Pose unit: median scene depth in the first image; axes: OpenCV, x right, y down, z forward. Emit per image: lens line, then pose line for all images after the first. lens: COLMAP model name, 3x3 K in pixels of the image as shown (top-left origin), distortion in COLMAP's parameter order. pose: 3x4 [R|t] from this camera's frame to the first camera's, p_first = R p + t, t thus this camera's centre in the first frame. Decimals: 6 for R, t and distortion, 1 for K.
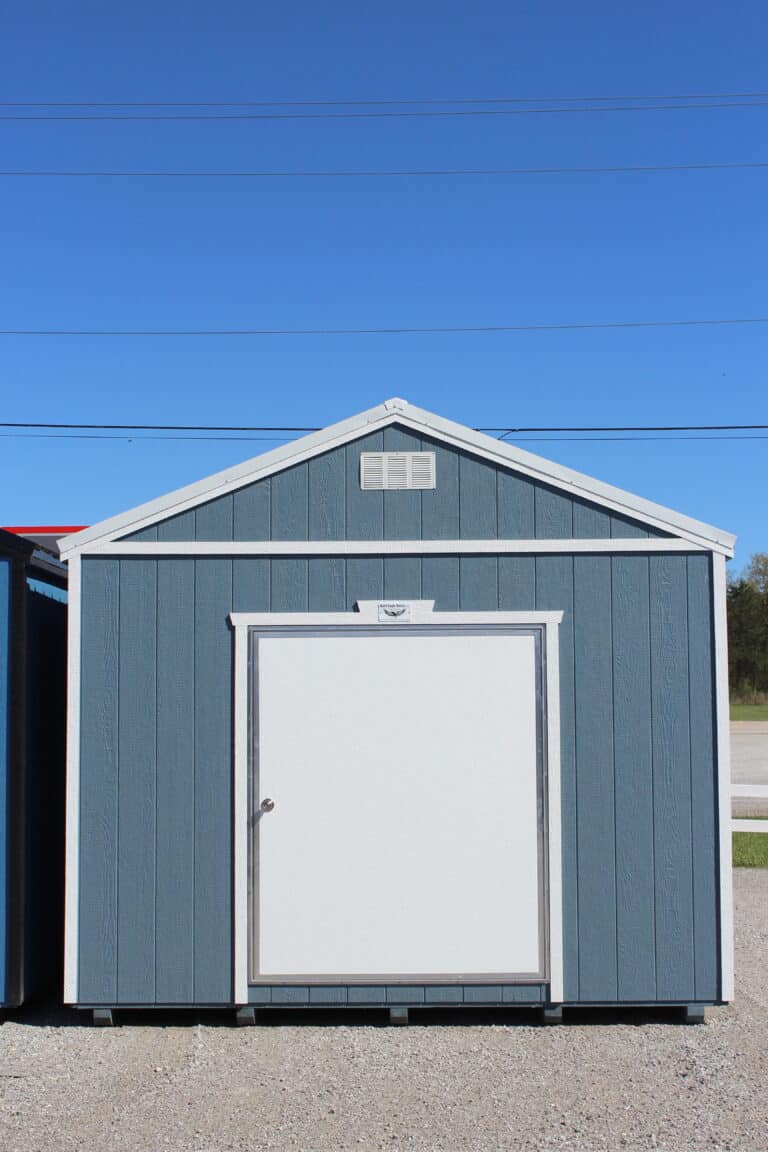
lens RADIAL K [[1755.0, 0, 384.0], [0, 1755.0, 576.0], [0, 0, 1]] dist [-0.031463, -0.028619]
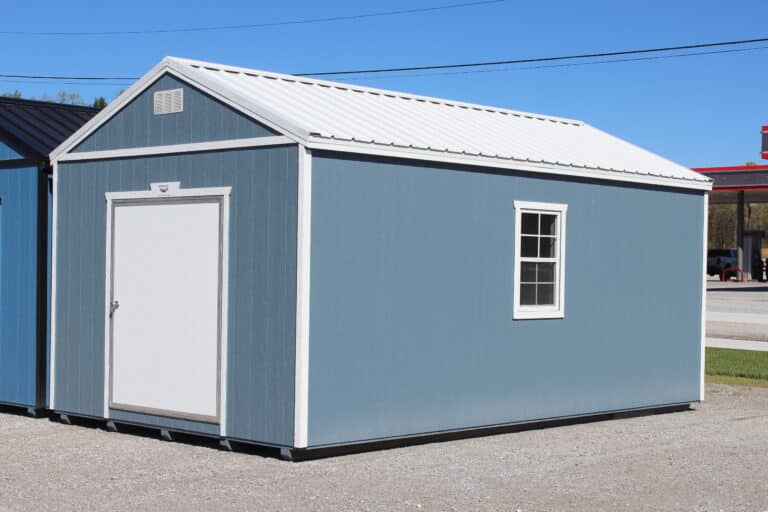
lens RADIAL K [[1389.5, 0, 384.0], [0, 1389.5, 256.0], [0, 0, 1]] dist [-0.199043, -0.032377]
pose [[0.738985, 0.011382, -0.673626, 1.016909], [0.048047, 0.996421, 0.069545, 0.002562], [0.672007, -0.083759, 0.735793, 0.192838]]
